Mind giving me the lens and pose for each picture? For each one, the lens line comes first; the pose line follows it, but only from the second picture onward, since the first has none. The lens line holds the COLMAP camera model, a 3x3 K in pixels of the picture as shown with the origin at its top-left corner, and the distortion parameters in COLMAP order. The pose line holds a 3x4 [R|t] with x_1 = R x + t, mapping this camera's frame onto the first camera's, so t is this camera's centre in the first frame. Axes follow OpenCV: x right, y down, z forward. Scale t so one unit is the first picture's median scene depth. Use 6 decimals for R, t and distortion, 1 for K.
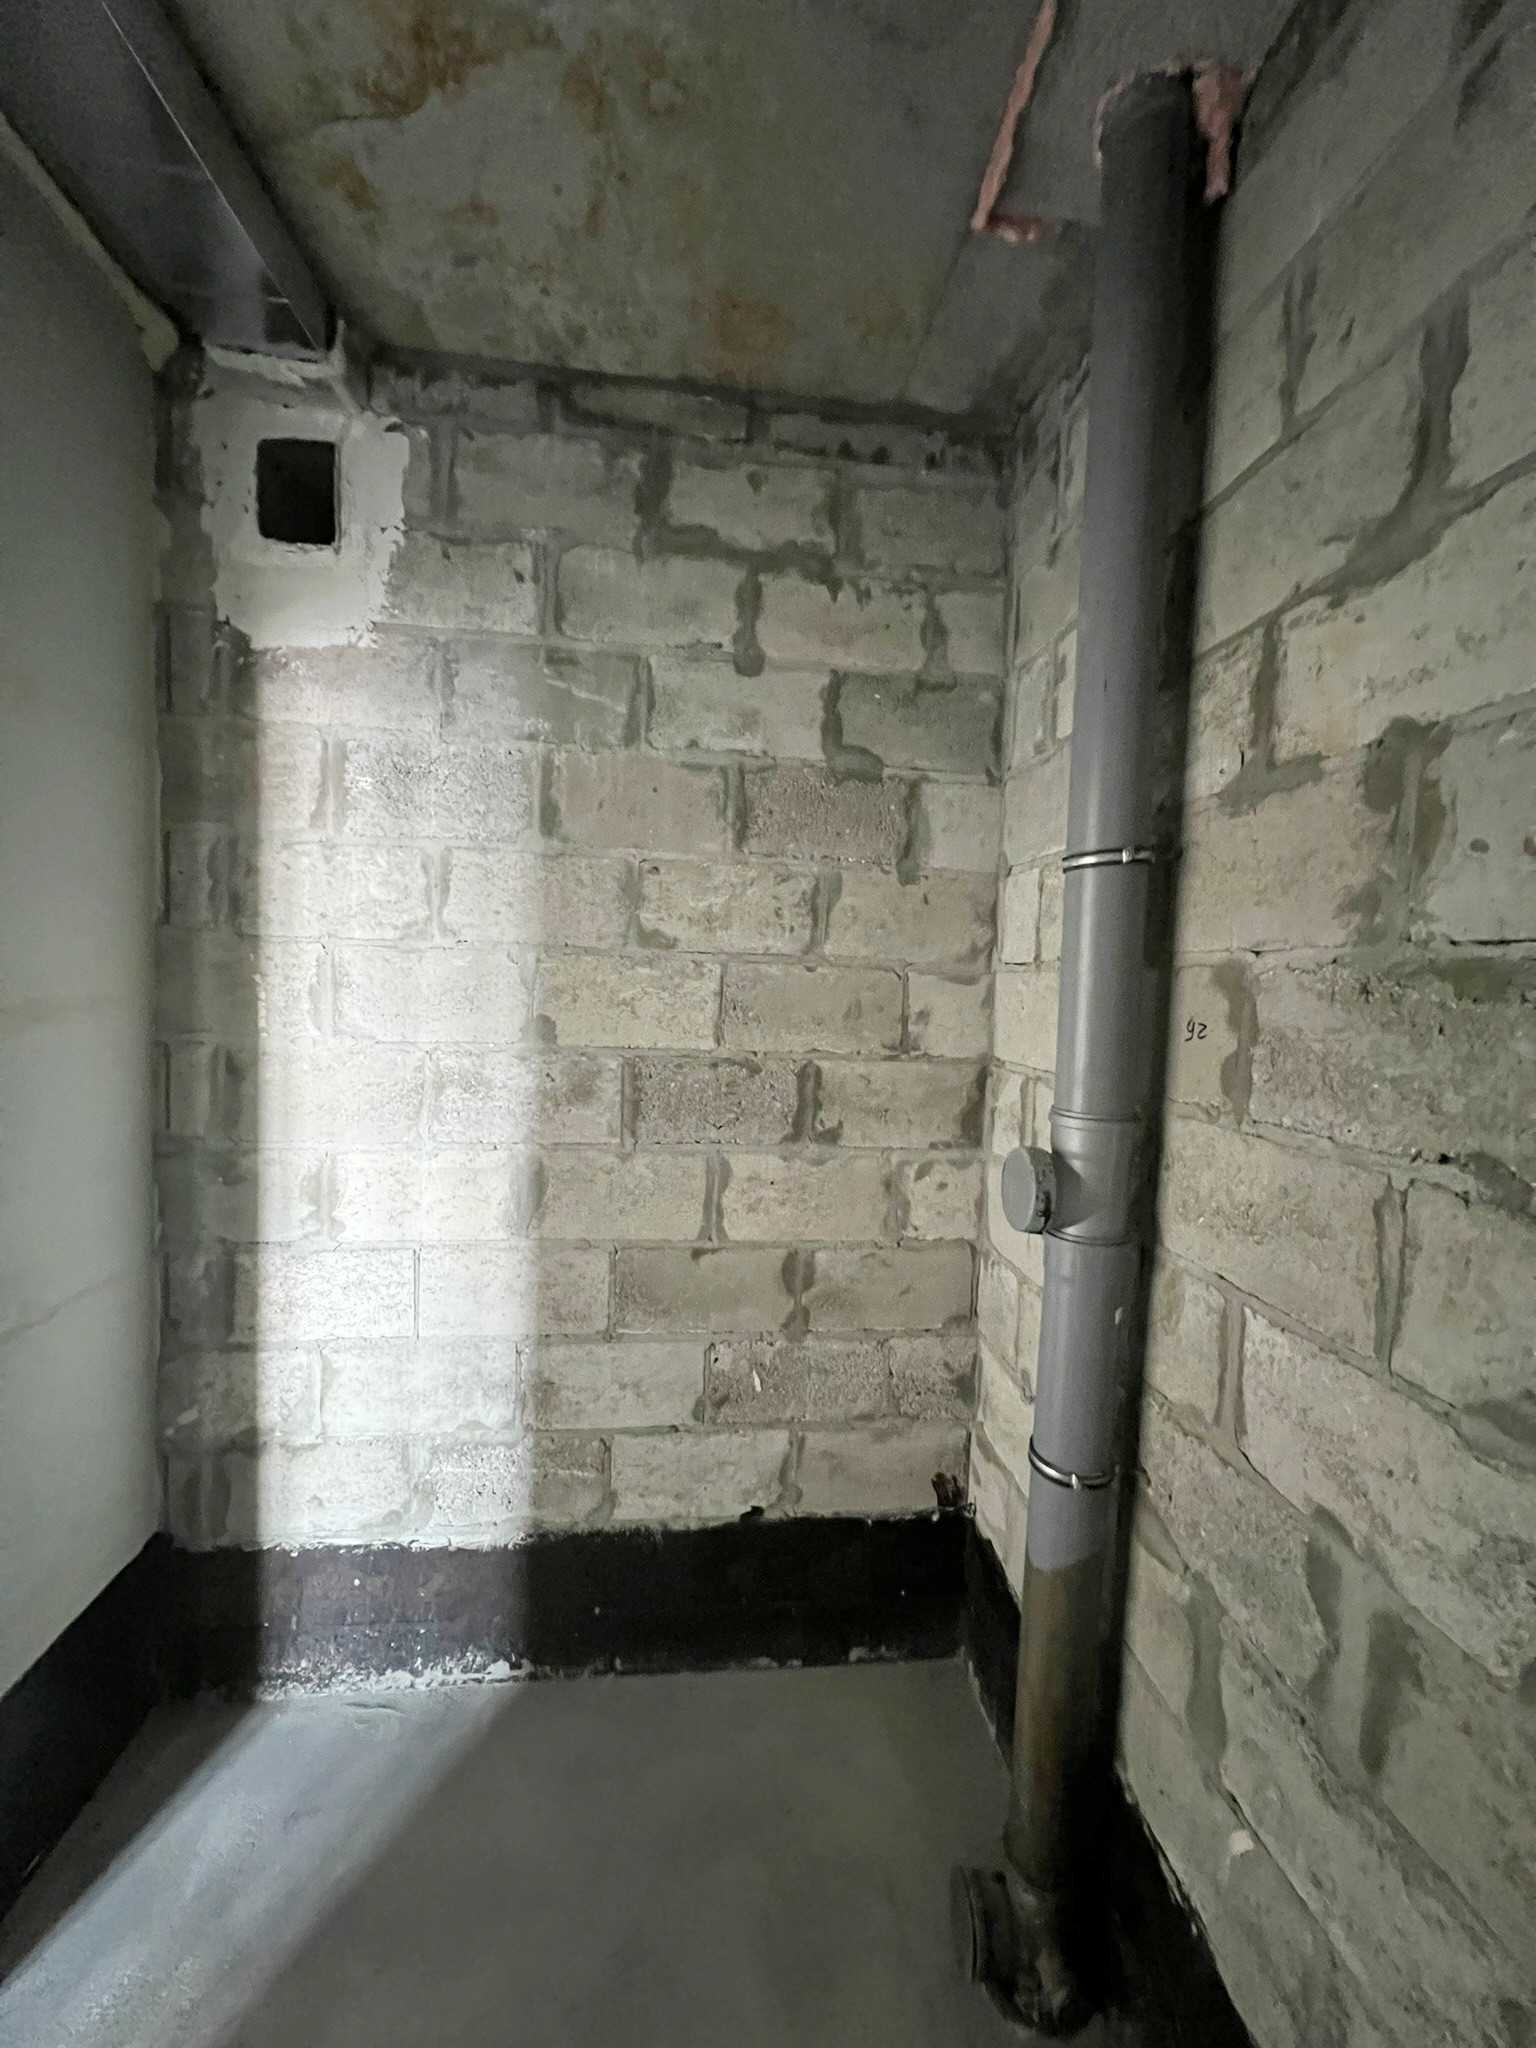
lens RADIAL K [[816.4, 0, 770.9], [0, 816.4, 1020.2], [0, 0, 1]] dist [-0.000745, -0.000147]
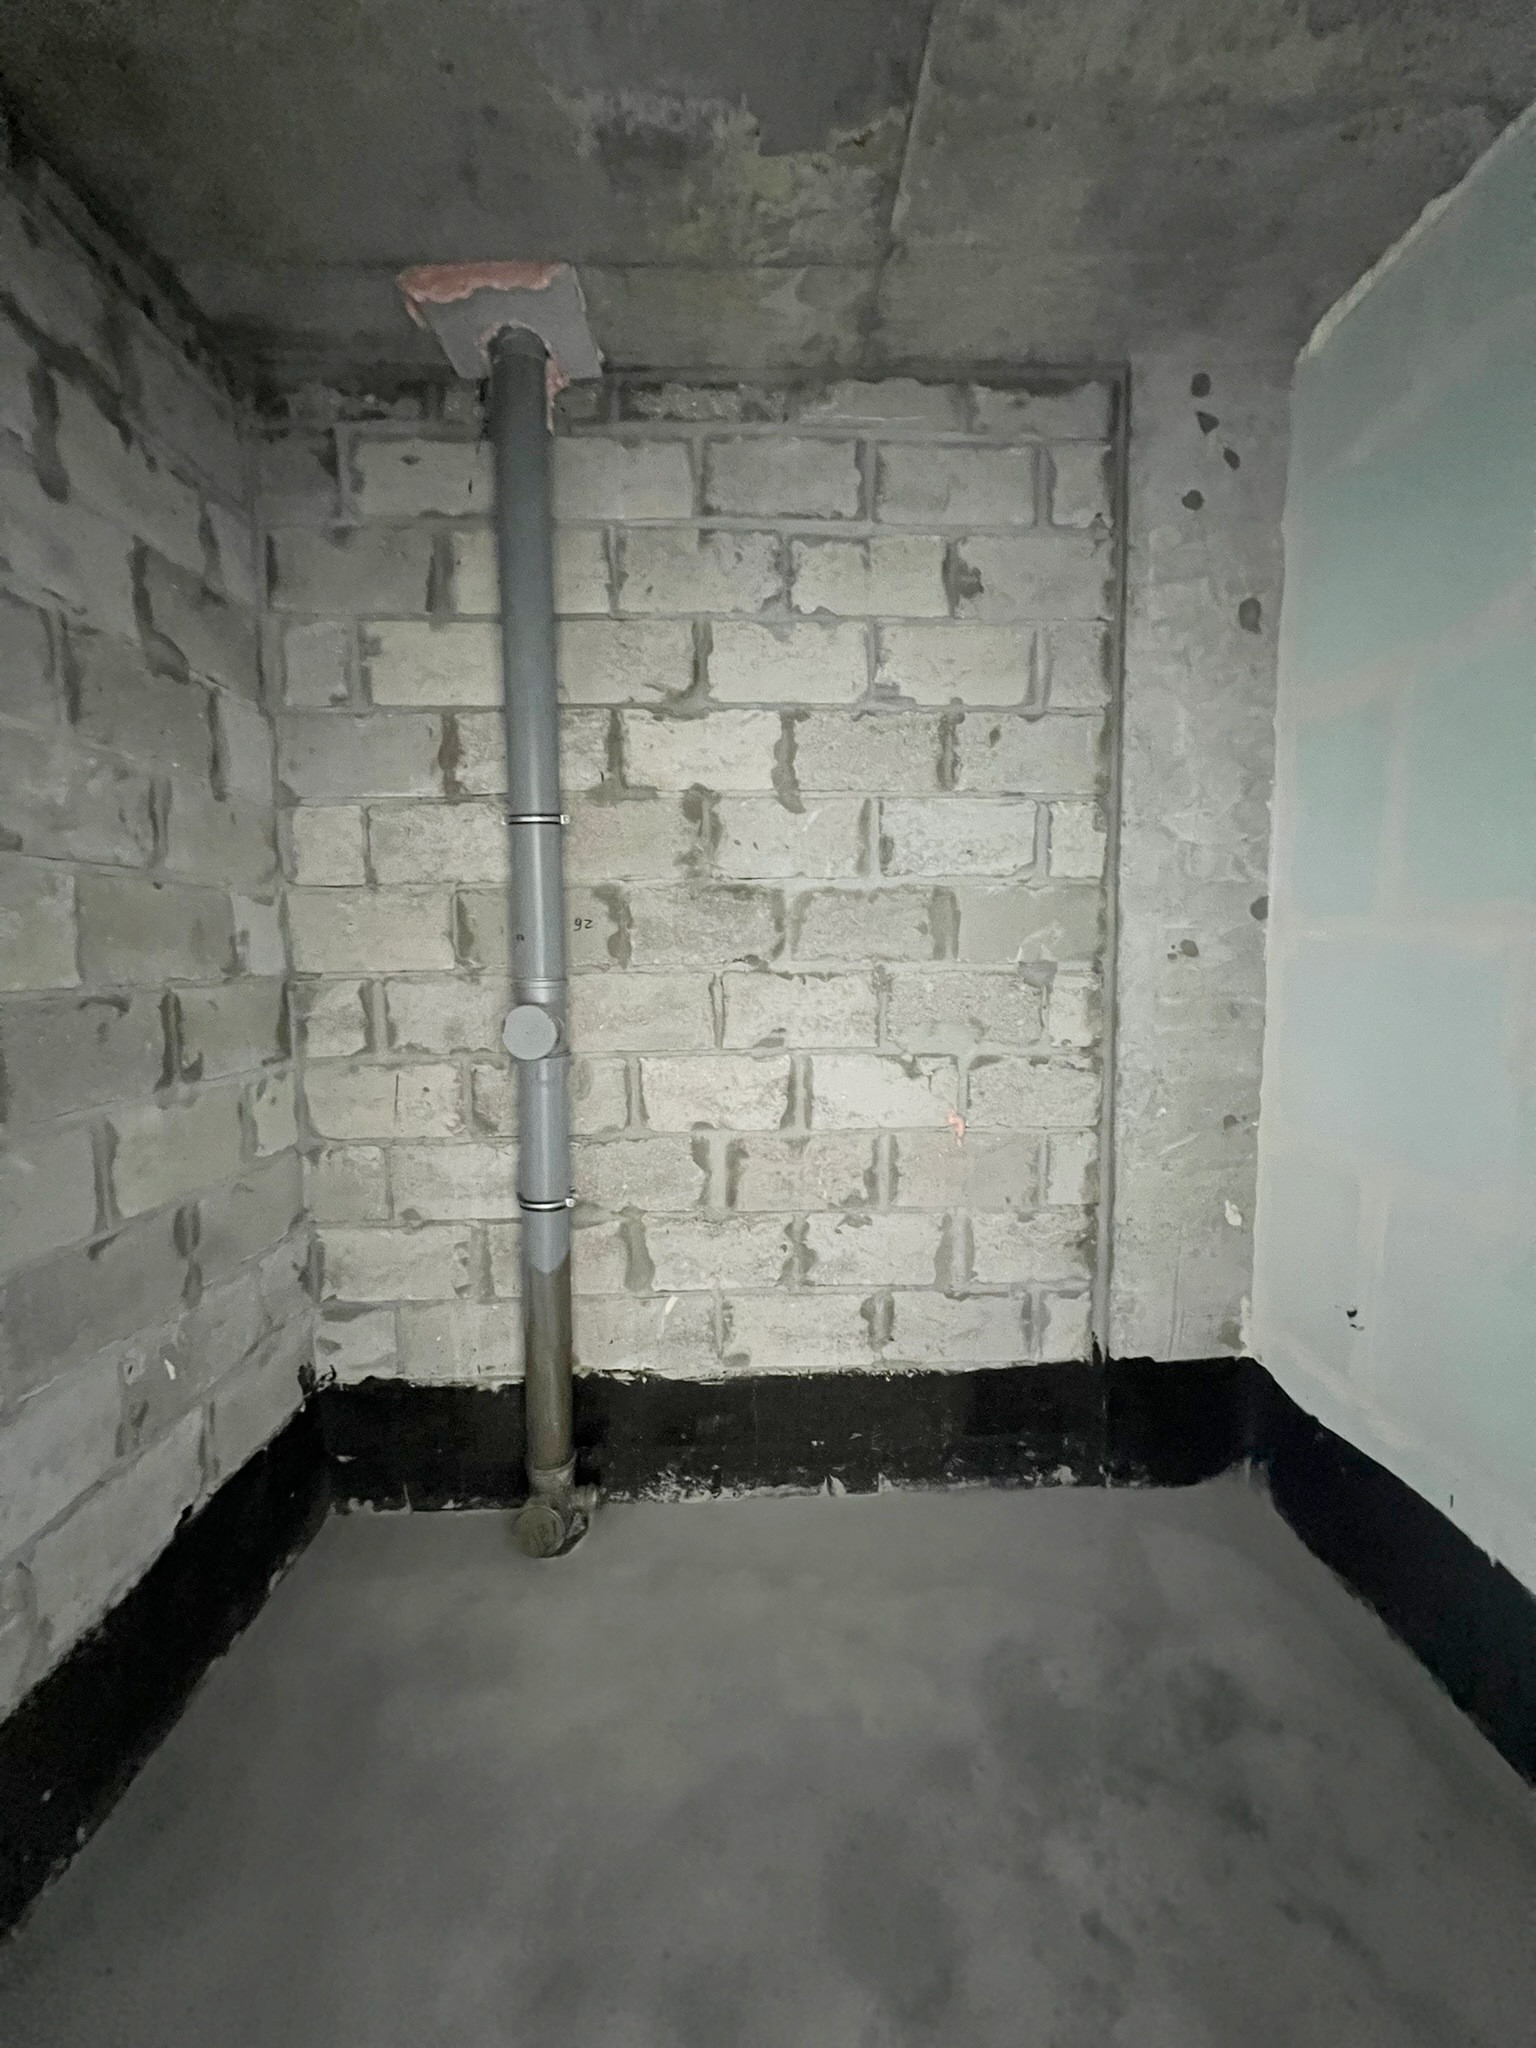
lens RADIAL K [[816.4, 0, 770.9], [0, 816.4, 1020.2], [0, 0, 1]] dist [-0.000745, -0.000147]
pose [[0.084385, -0.131715, 0.987689, -0.788970], [0.068945, 0.989621, 0.126083, 0.015370], [-0.994045, 0.057456, 0.092591, 0.281591]]
